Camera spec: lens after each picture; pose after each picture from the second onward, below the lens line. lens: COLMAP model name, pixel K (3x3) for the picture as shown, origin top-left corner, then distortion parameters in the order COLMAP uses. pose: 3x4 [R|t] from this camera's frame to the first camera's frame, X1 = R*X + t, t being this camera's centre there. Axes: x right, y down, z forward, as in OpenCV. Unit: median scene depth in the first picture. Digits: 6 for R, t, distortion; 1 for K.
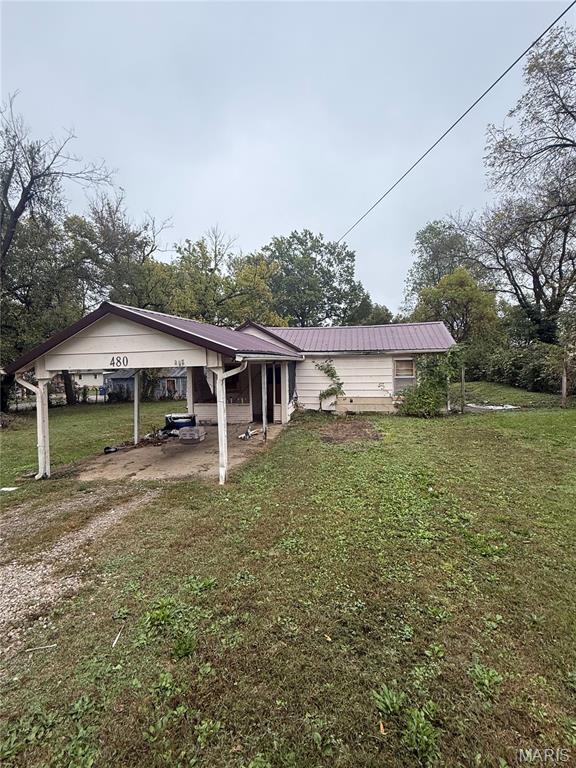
lens RADIAL K [[355.3, 0, 288.0], [0, 355.3, 384.0], [0, 0, 1]] dist [0.003969, -0.000665]
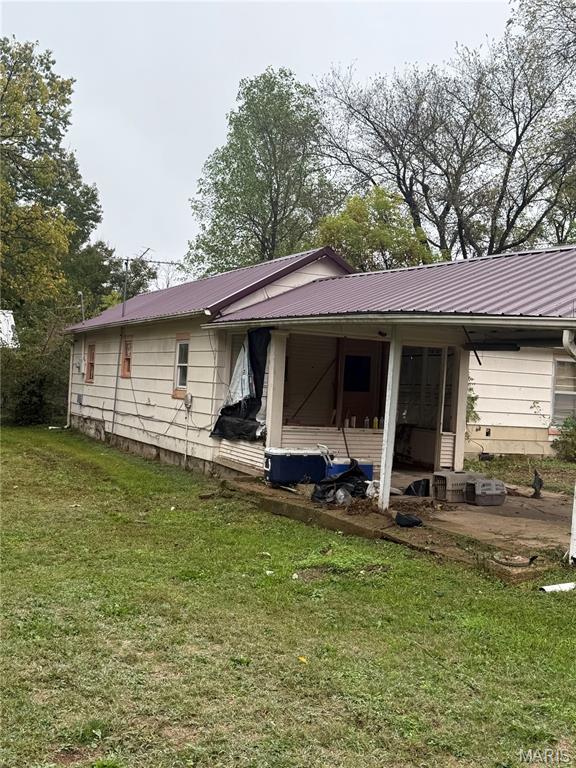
lens RADIAL K [[874.3, 0, 286.8], [0, 874.3, 386.5], [0, 0, 1]] dist [0.206586, -0.462448]
pose [[0.811563, 0.063254, 0.580830, -0.785630], [-0.045403, 0.997944, -0.045240, 0.050202], [-0.582497, 0.010344, 0.812767, 0.124383]]
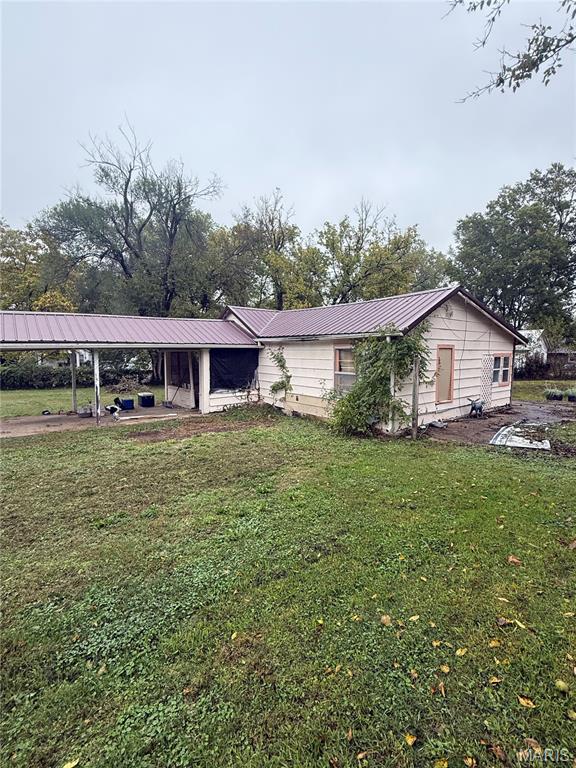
lens RADIAL K [[355.3, 0, 288.0], [0, 355.3, 384.0], [0, 0, 1]] dist [0.003969, -0.000665]
pose [[0.749225, 0.075811, -0.657962, 0.669698], [-0.044015, 0.996931, 0.064747, -0.035830], [0.660851, -0.019550, 0.750263, 0.373556]]
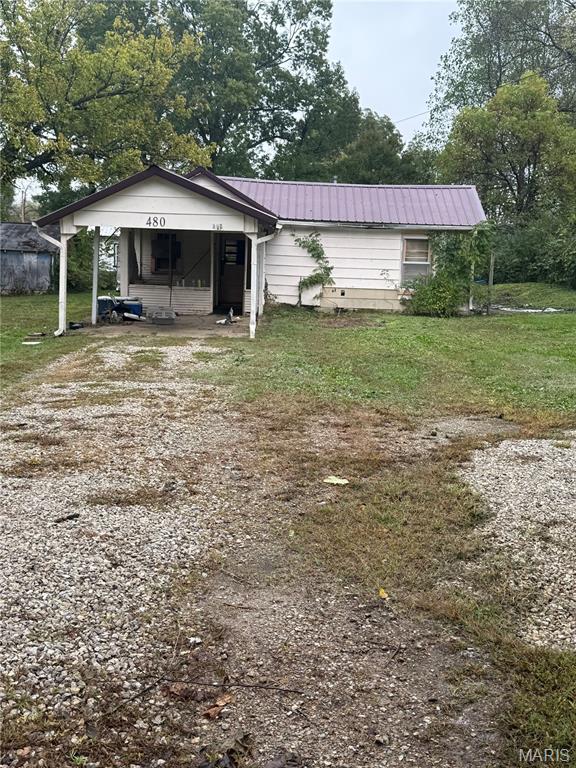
lens RADIAL K [[874.3, 0, 286.8], [0, 874.3, 386.5], [0, 0, 1]] dist [0.206586, -0.462448]
pose [[0.984804, 0.027361, 0.171501, -0.225858], [-0.044963, 0.994011, 0.099604, 0.061471], [-0.167749, -0.105802, 0.980136, -0.718415]]
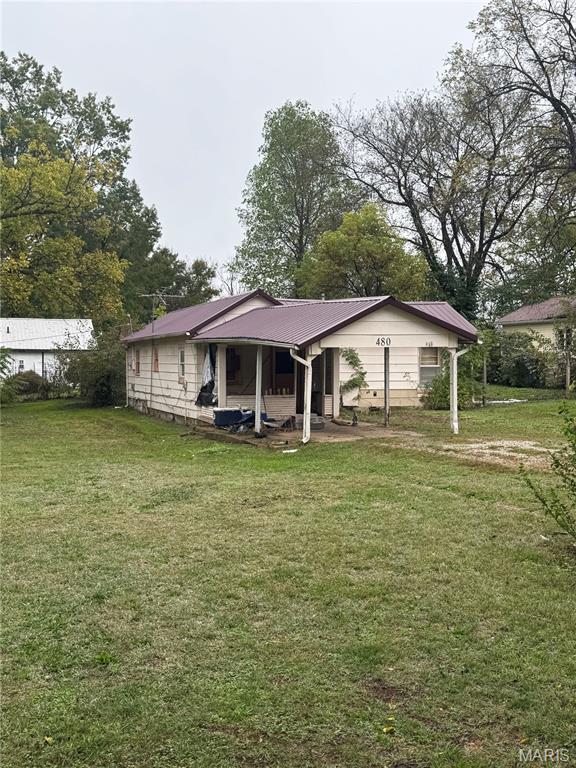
lens RADIAL K [[874.3, 0, 286.8], [0, 874.3, 386.5], [0, 0, 1]] dist [0.206586, -0.462448]
pose [[0.865534, 0.003131, 0.500840, -0.995206], [0.007344, 0.999794, -0.018942, 0.064949], [-0.500796, 0.020073, 0.865332, -0.647143]]
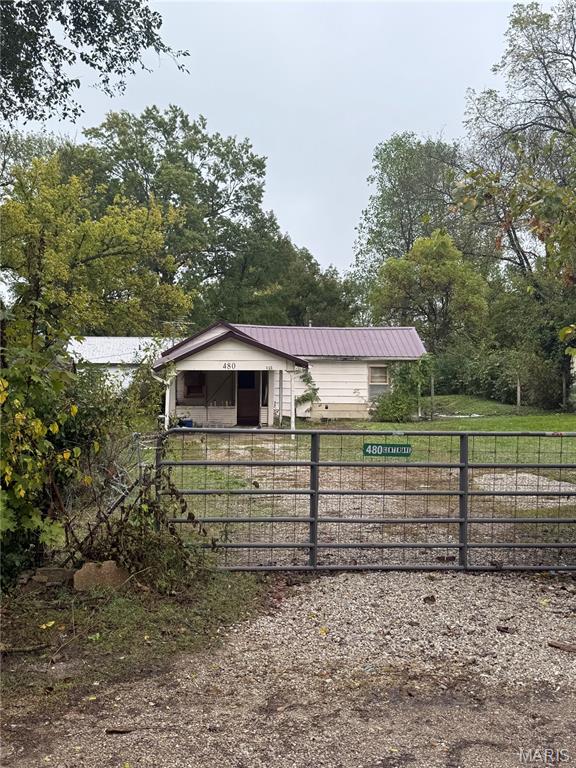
lens RADIAL K [[874.3, 0, 286.8], [0, 874.3, 386.5], [0, 0, 1]] dist [0.206586, -0.462448]
pose [[0.964246, 0.020326, 0.264228, -0.545660], [-0.012626, 0.999446, -0.030807, 0.064017], [-0.264708, 0.026370, 0.963968, -1.246673]]
